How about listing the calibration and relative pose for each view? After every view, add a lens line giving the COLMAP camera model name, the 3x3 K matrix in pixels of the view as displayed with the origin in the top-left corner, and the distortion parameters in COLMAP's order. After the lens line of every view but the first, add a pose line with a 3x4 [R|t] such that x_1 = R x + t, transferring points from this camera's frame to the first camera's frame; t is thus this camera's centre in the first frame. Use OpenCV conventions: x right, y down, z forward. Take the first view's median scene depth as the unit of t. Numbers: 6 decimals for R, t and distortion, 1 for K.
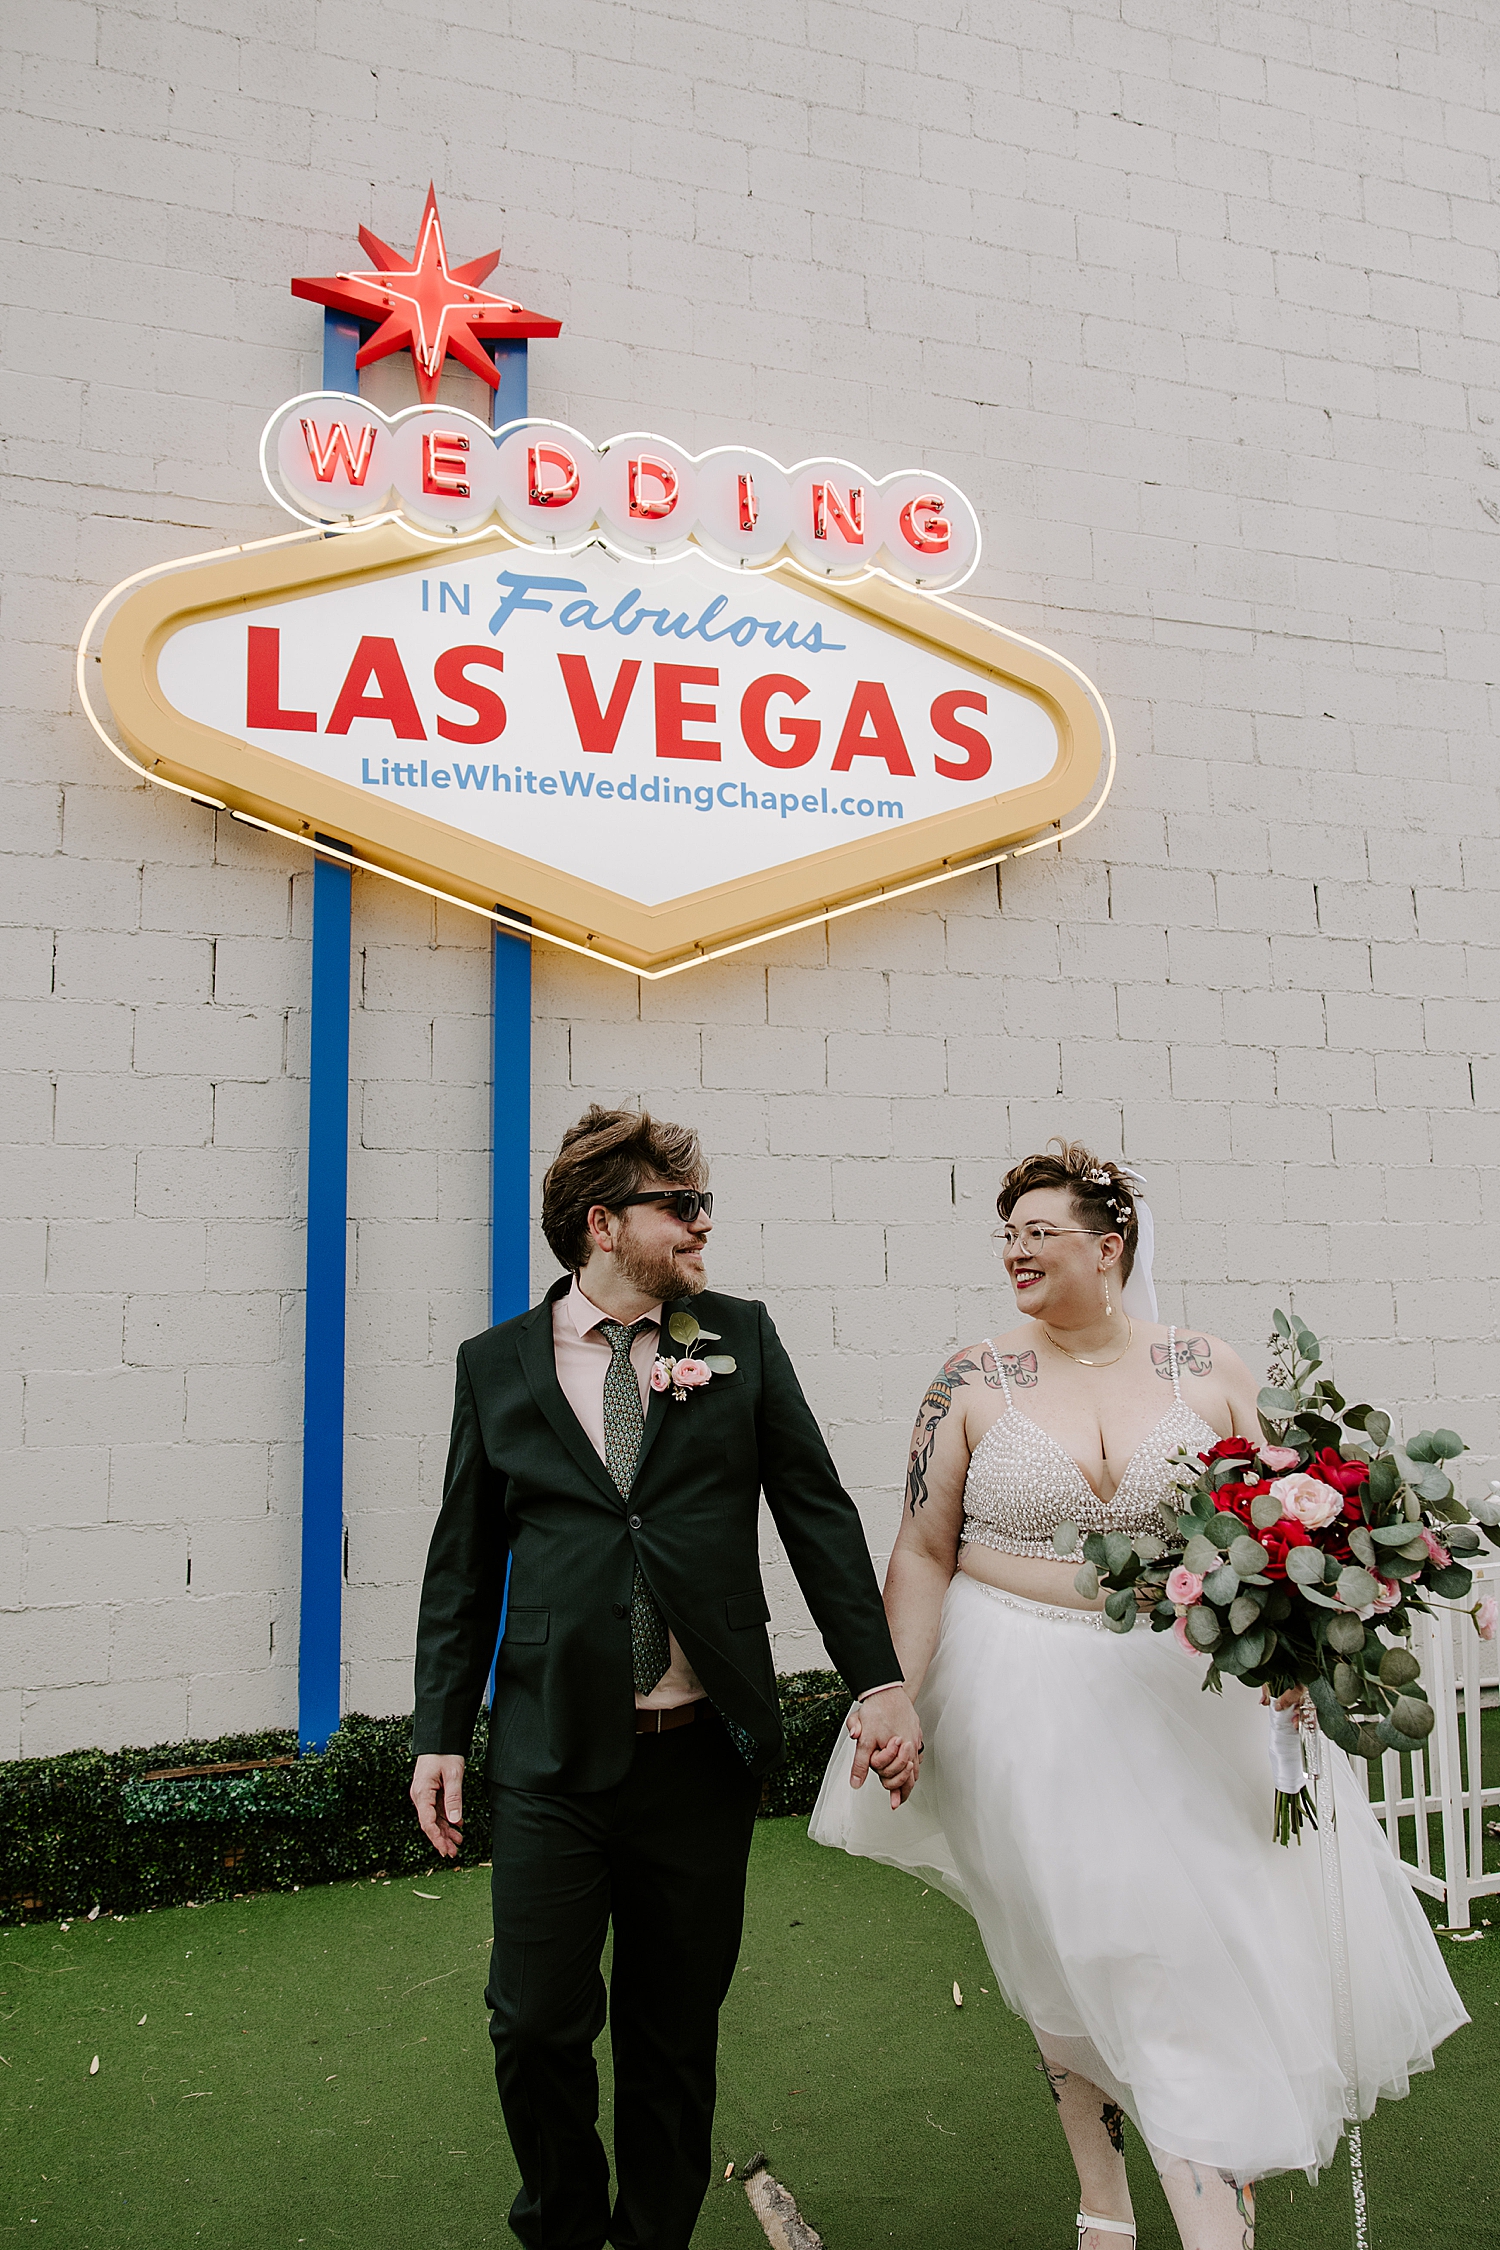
lens RADIAL K [[1521.3, 0, 746.9], [0, 1521.3, 1114.1], [0, 0, 1]] dist [0.002910, 0.000277]
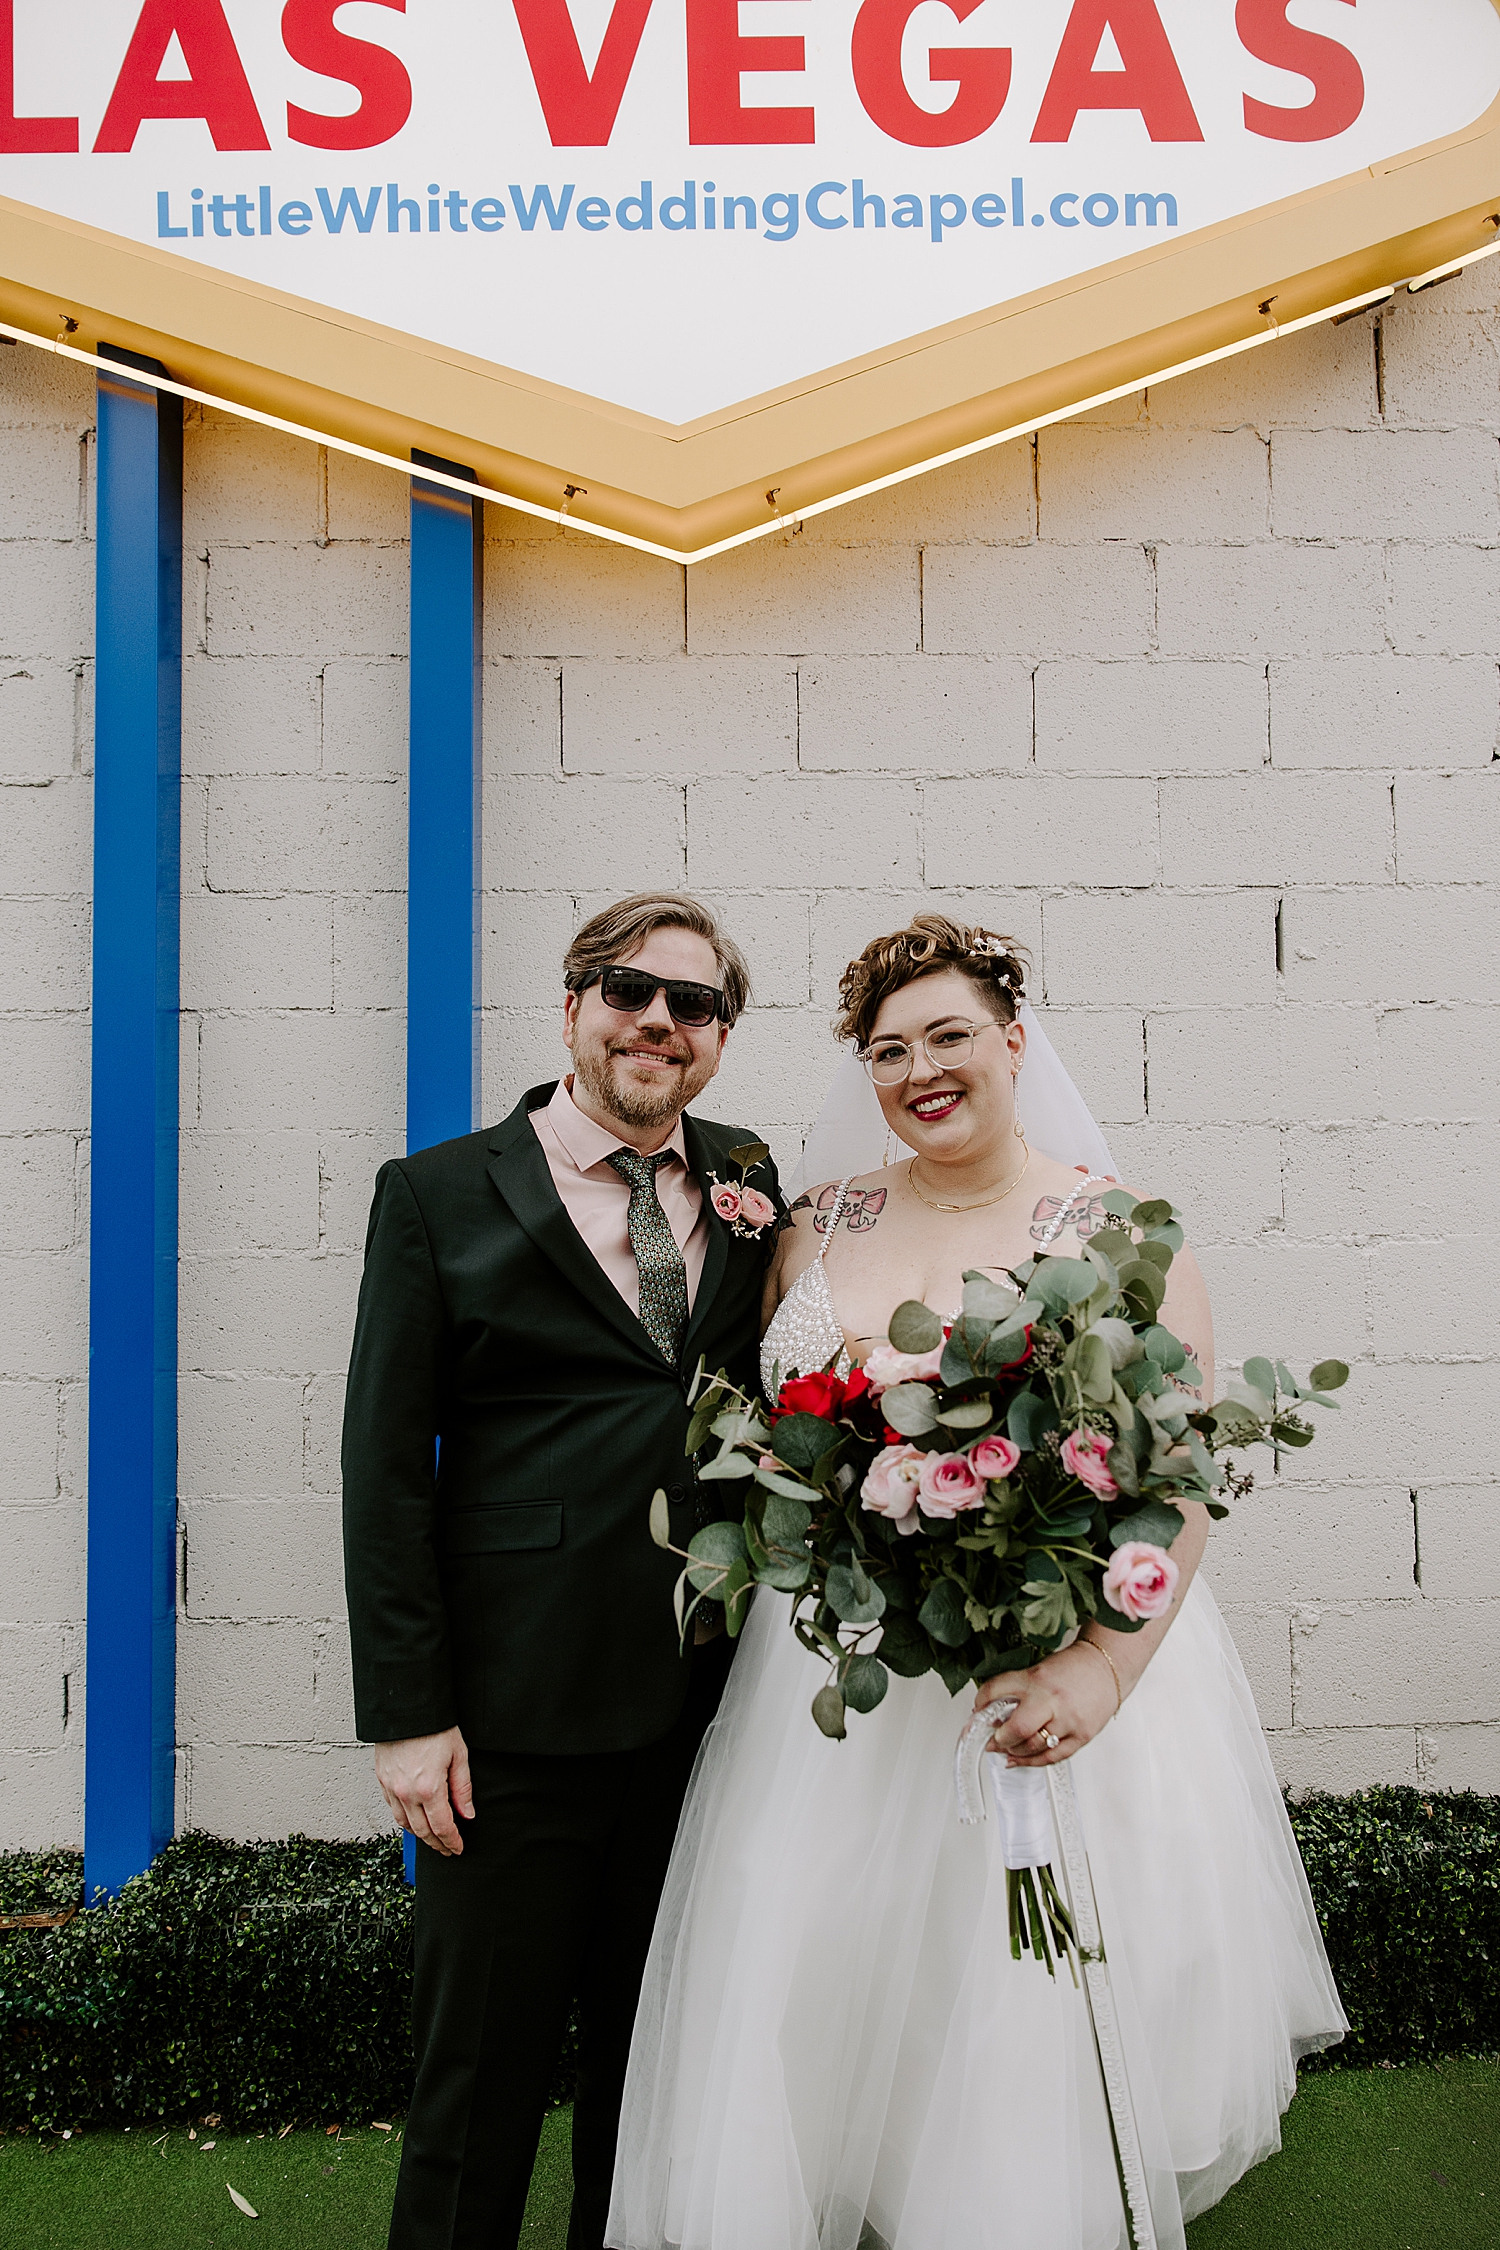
lens RADIAL K [[1521.3, 0, 746.9], [0, 1521.3, 1114.1], [0, 0, 1]] dist [0.002910, 0.000277]
pose [[0.967709, -0.005255, -0.252014, 0.094618], [0.028797, 0.995542, 0.089821, 0.059059], [0.250418, -0.094178, 0.963546, 0.457229]]
